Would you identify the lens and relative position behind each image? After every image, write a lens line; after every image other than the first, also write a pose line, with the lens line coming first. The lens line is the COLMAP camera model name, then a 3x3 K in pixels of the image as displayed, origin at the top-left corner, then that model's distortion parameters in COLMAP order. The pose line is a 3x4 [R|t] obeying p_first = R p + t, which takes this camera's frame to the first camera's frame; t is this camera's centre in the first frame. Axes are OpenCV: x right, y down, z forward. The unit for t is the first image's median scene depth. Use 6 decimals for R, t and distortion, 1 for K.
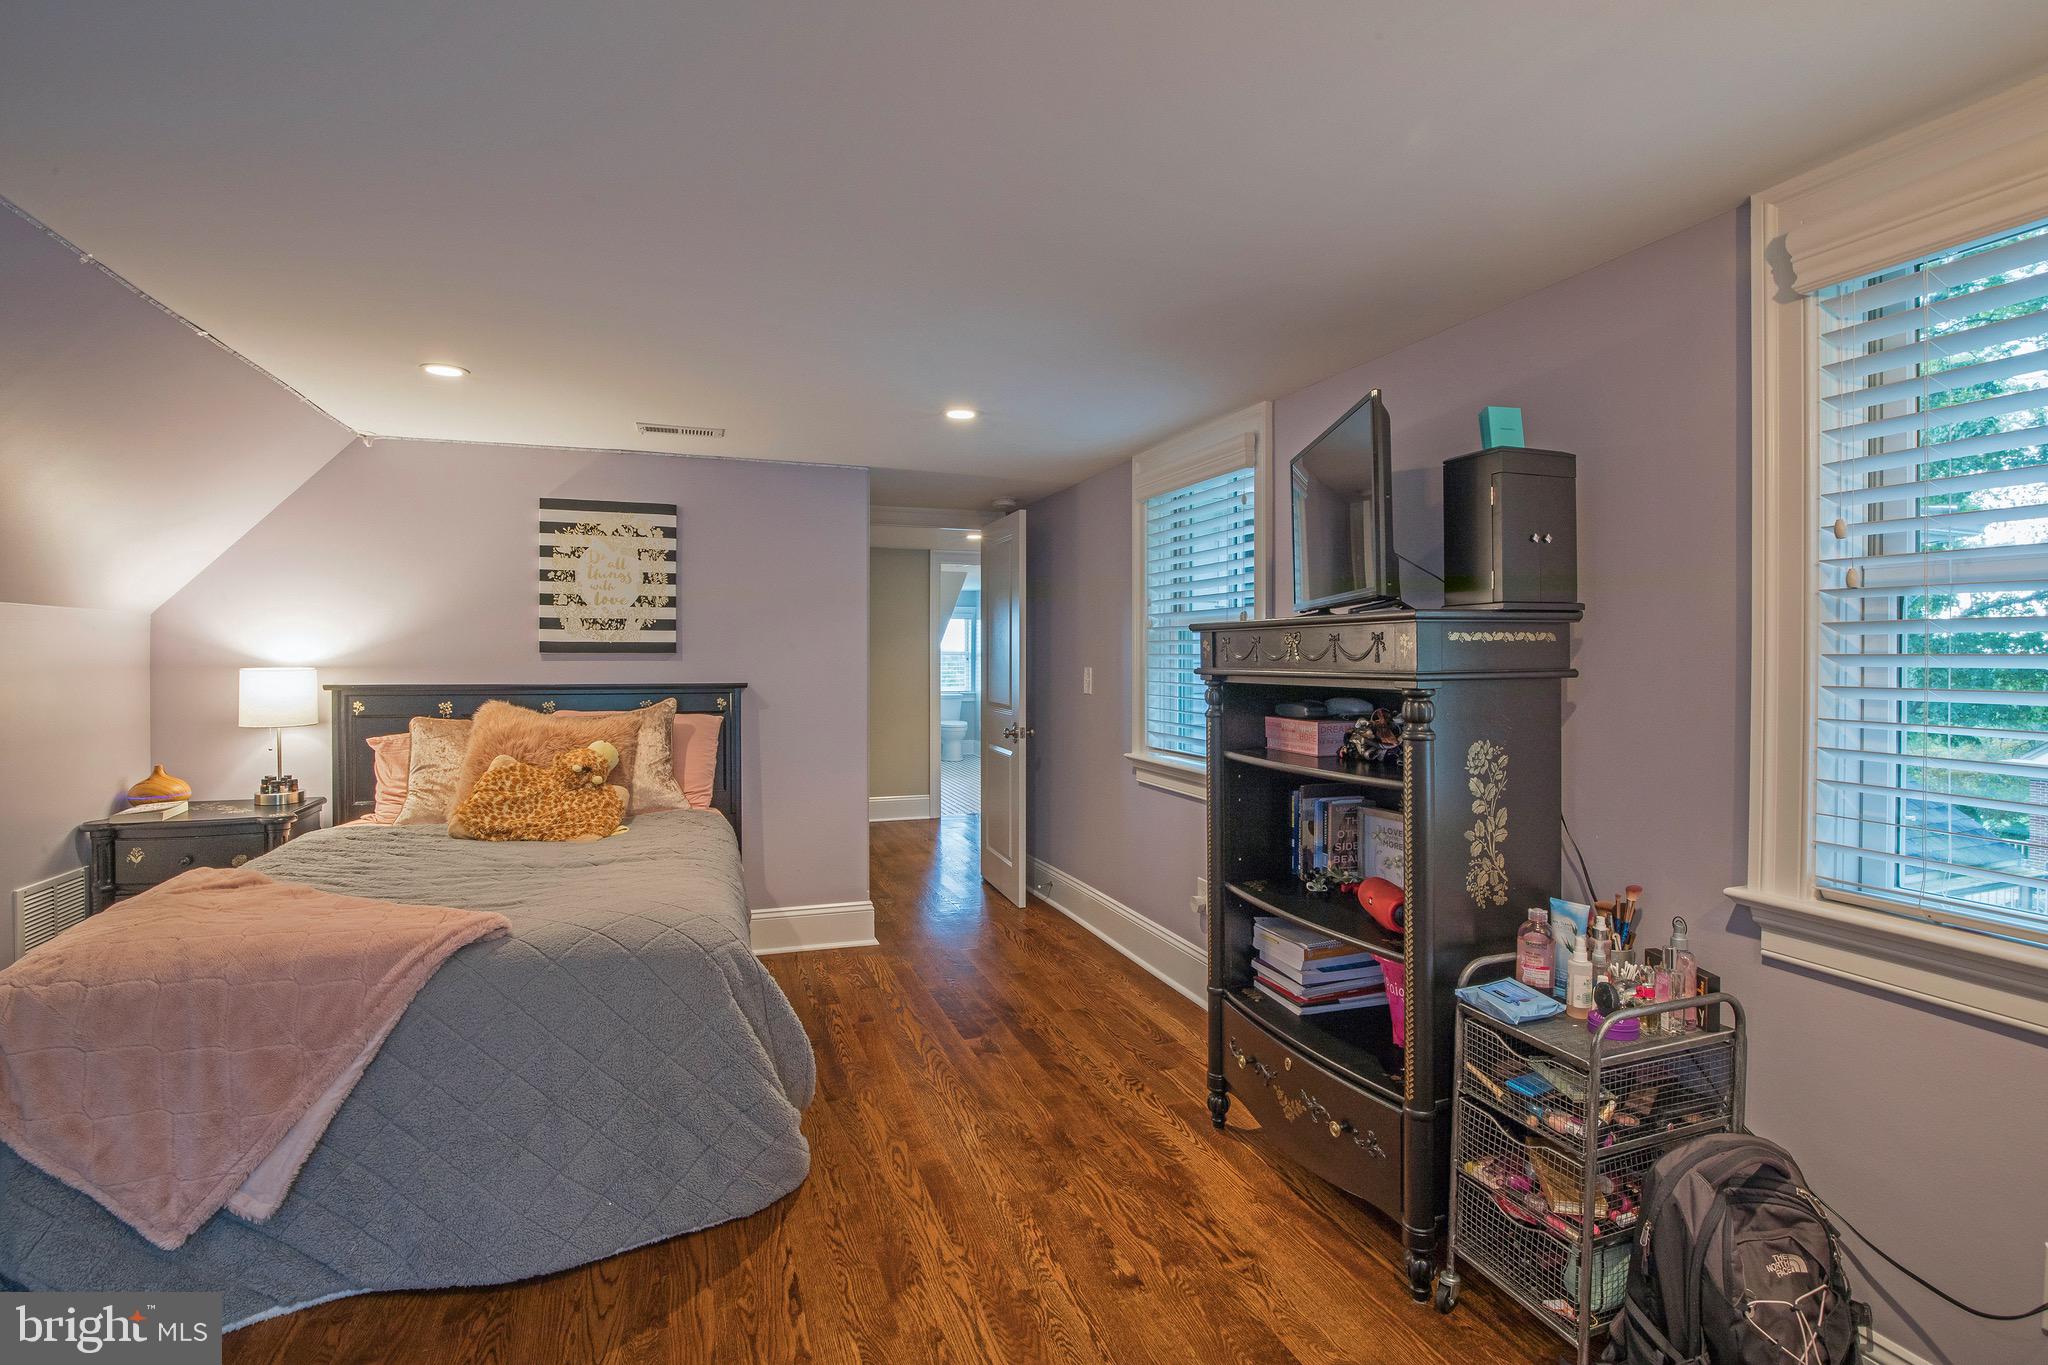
lens RADIAL K [[939.8, 0, 1023.7], [0, 939.8, 666.6], [0, 0, 1]] dist [-0.032293, 0.005886]
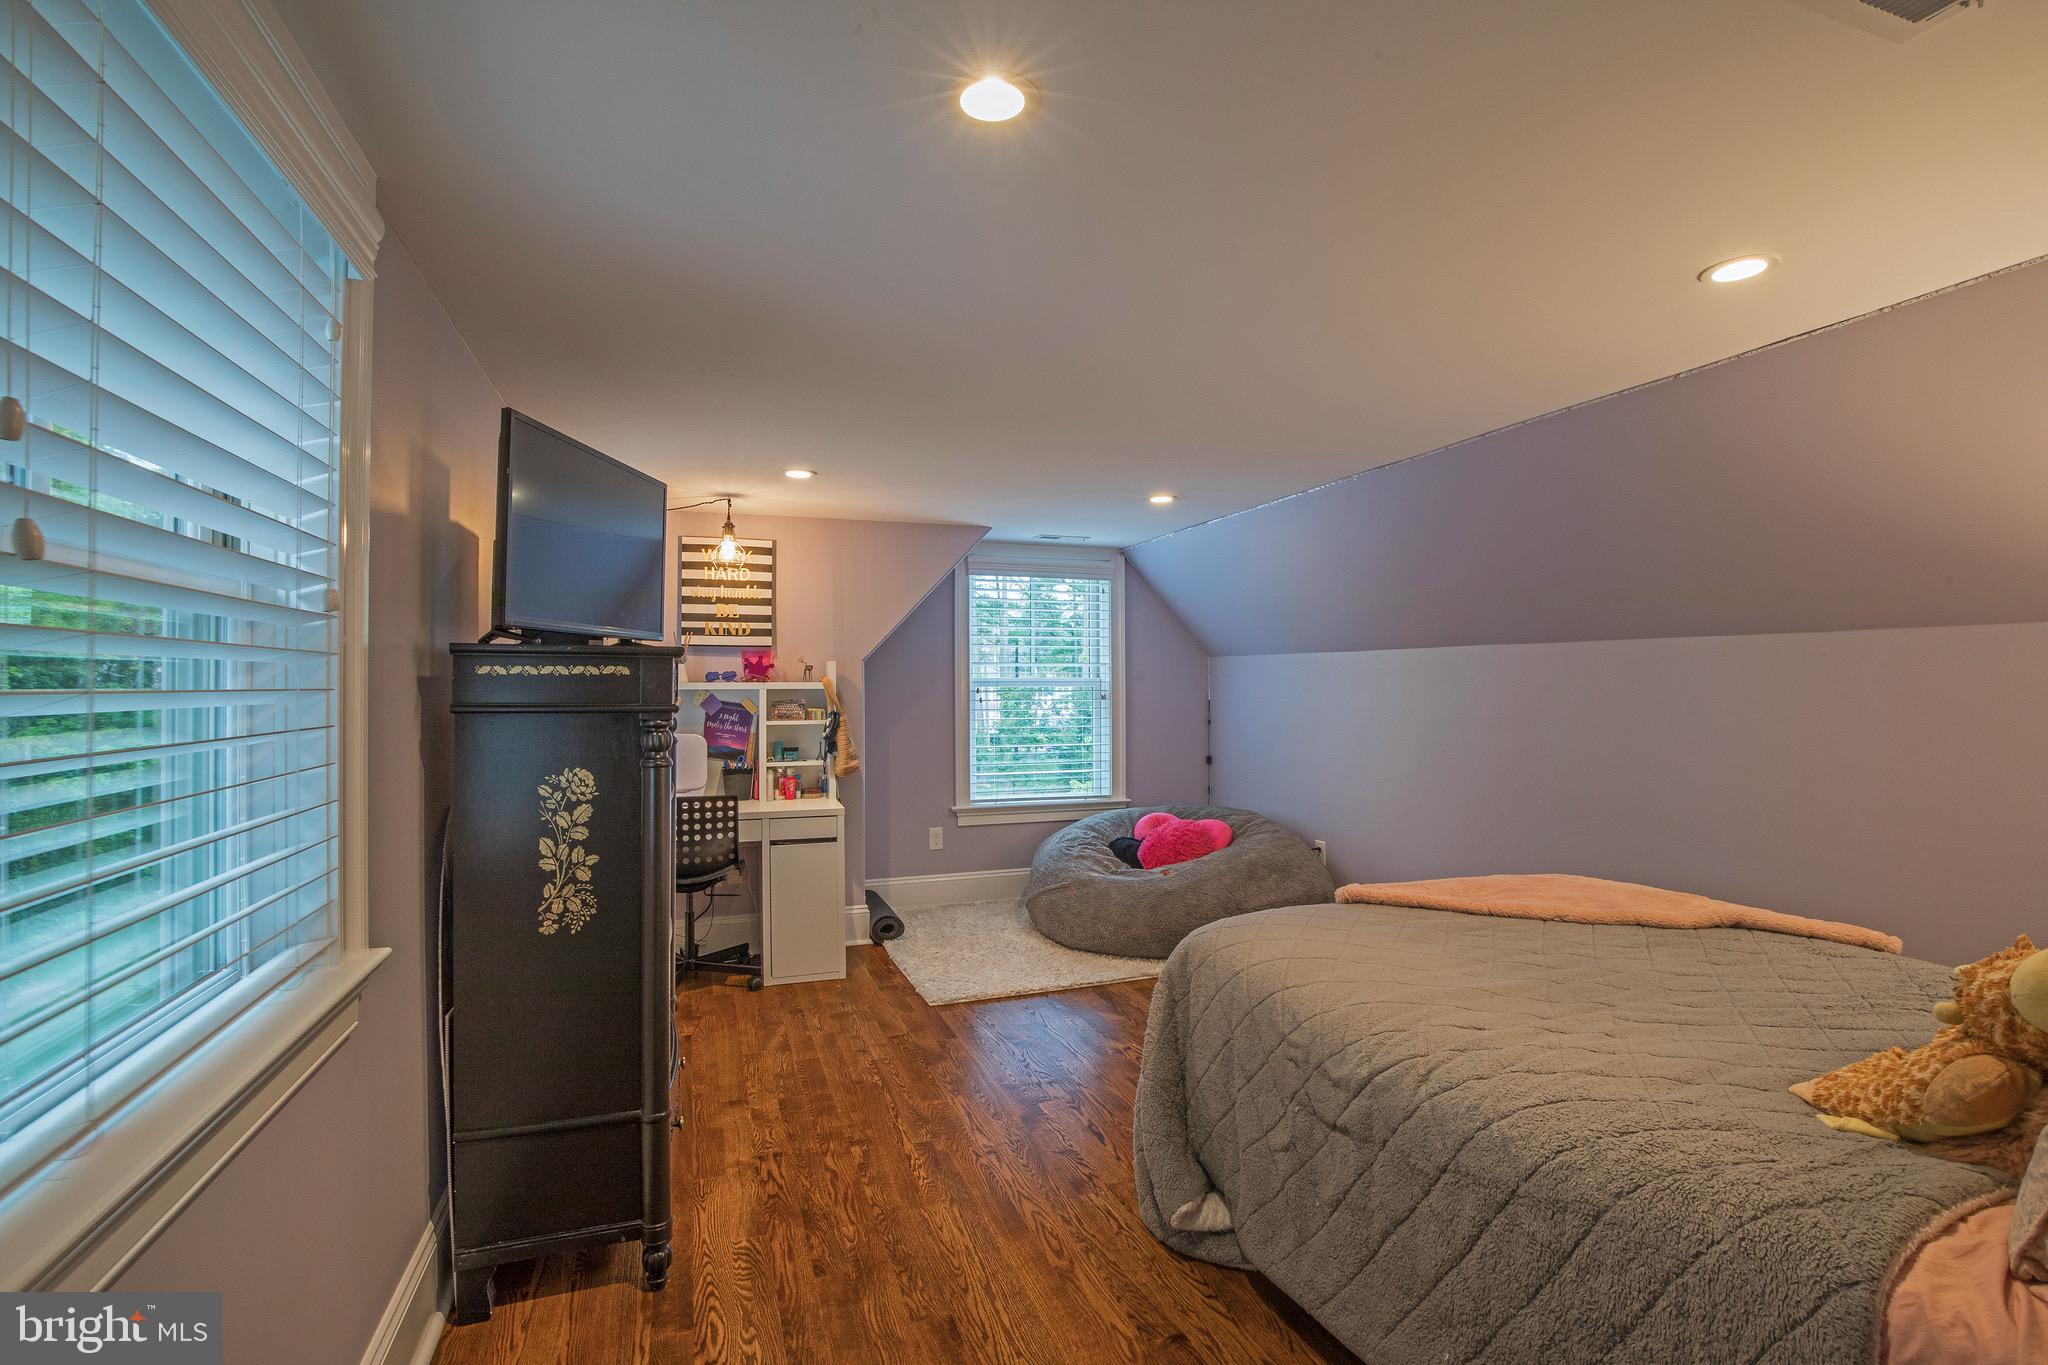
lens RADIAL K [[939.8, 0, 1024.6], [0, 939.8, 677.2], [0, 0, 1]] dist [-0.032293, 0.005886]
pose [[-0.999987, 0.003183, 0.004059, -0.122108], [0.003247, 0.999868, 0.015938, -0.038613], [-0.004007, 0.015951, -0.999865, 2.071818]]
